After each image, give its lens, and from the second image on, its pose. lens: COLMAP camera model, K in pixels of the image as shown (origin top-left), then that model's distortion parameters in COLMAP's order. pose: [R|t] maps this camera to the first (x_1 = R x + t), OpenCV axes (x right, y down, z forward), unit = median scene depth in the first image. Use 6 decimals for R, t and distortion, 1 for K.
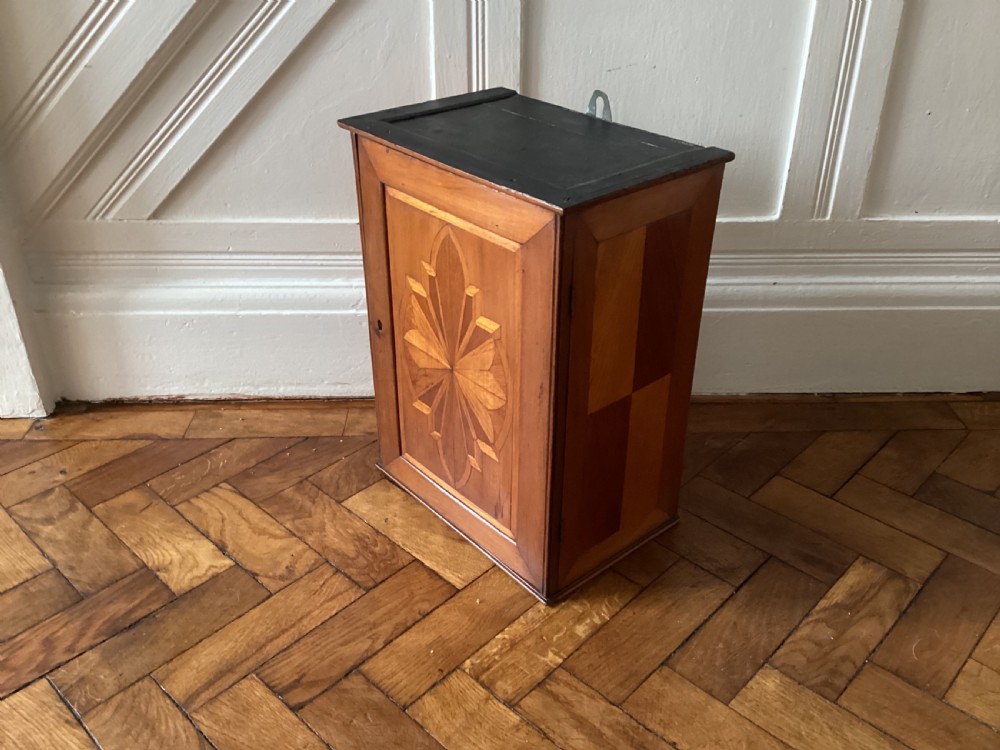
lens RADIAL K [[898.4, 0, 499.4], [0, 898.4, 376.1], [0, 0, 1]] dist [0.098343, -0.200405]
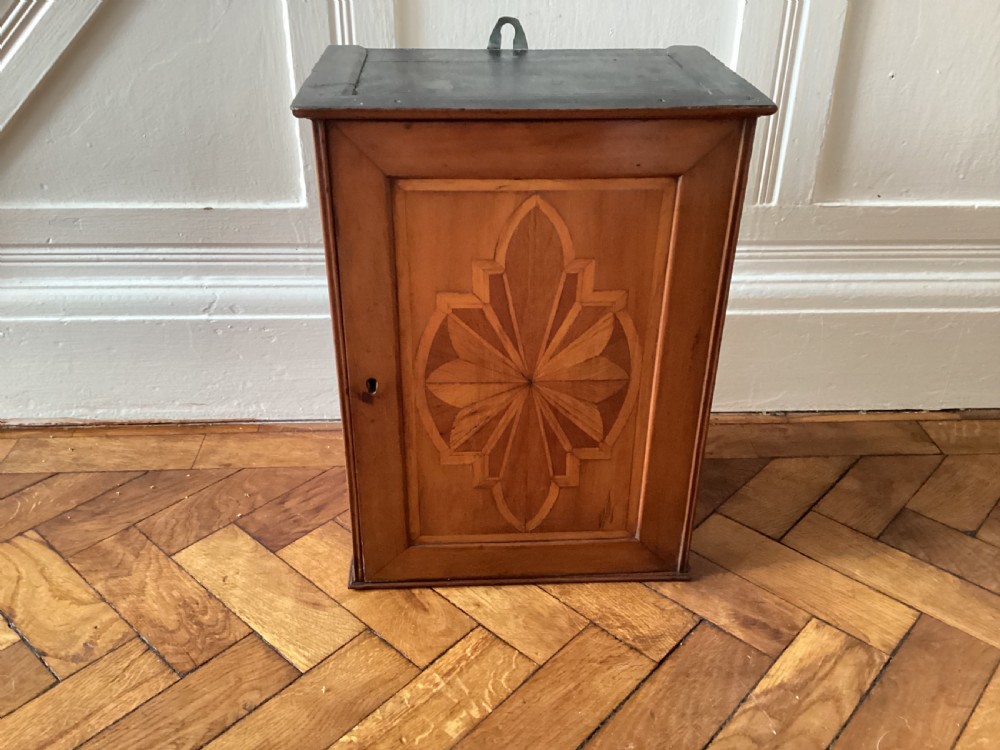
lens RADIAL K [[905.5, 0, 500.0], [0, 905.5, 375.0], [0, 0, 1]] dist [0.073728, -0.153117]
pose [[0.999629, -0.006223, 0.026498, 0.100224], [0.006562, 0.999898, -0.012697, -0.007780], [-0.026416, 0.012866, 0.999568, 0.197587]]
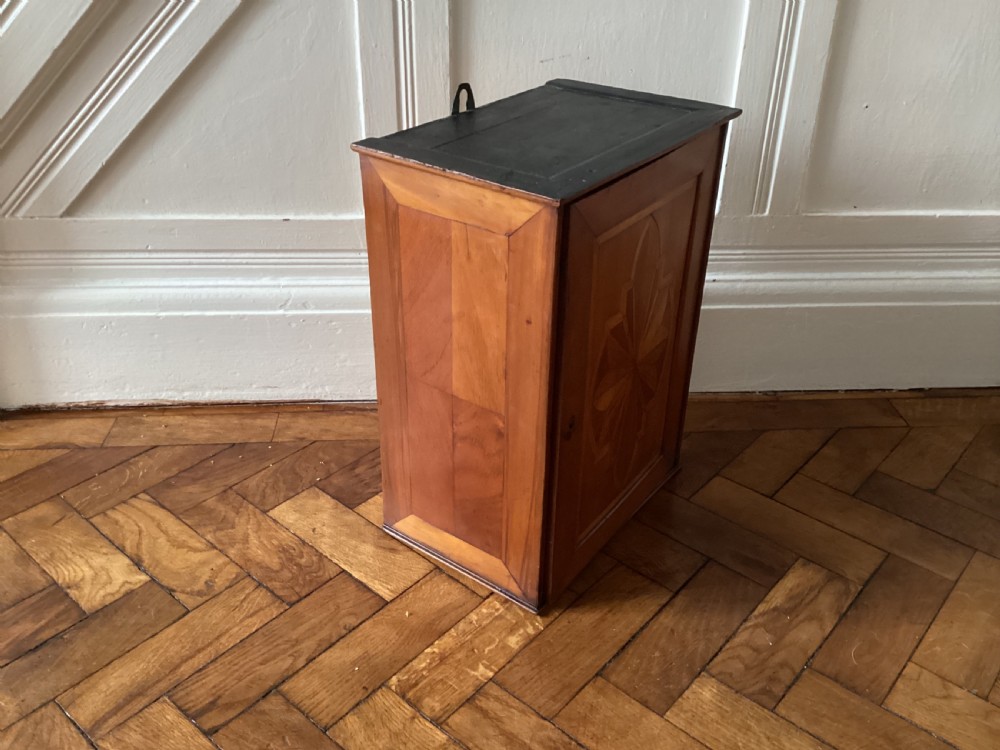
lens RADIAL K [[898.4, 0, 499.4], [0, 898.4, 376.1], [0, 0, 1]] dist [0.098343, -0.200405]
pose [[0.999010, -0.010853, 0.043131, 0.032784], [0.010841, 0.999941, 0.000525, -0.001720], [-0.043134, -0.000057, 0.999069, 0.035709]]
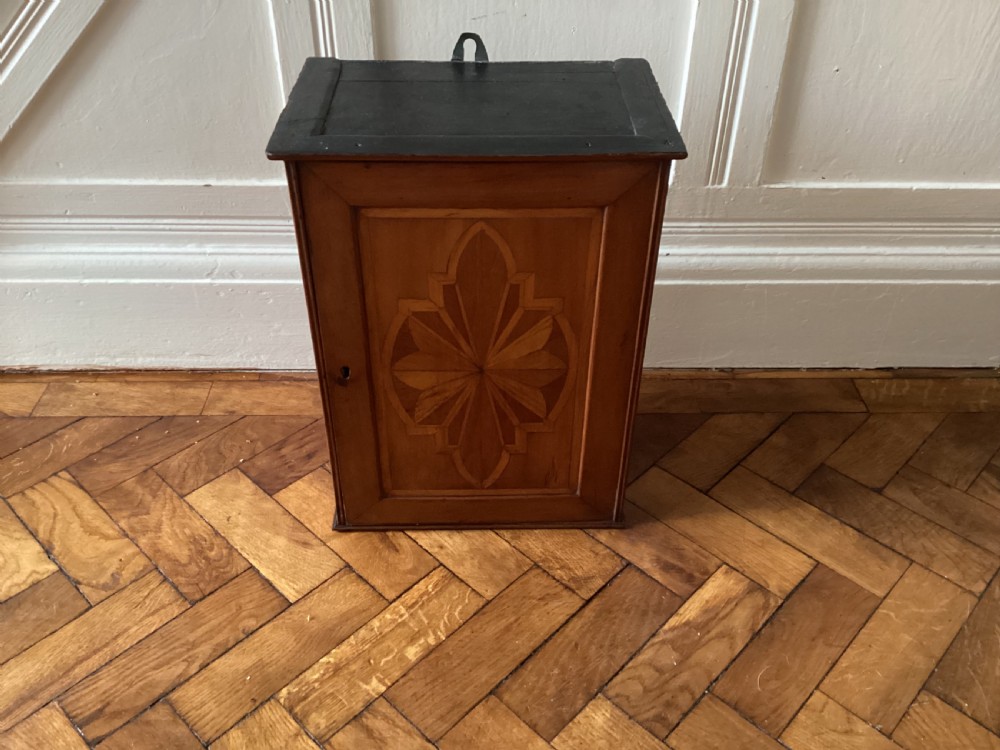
lens RADIAL K [[898.4, 0, 499.4], [0, 898.4, 376.1], [0, 0, 1]] dist [0.098343, -0.200405]
pose [[0.999965, 0.008222, 0.001593, 0.159099], [-0.008356, 0.992384, 0.122896, -0.109352], [-0.000571, -0.122905, 0.992418, 0.088093]]
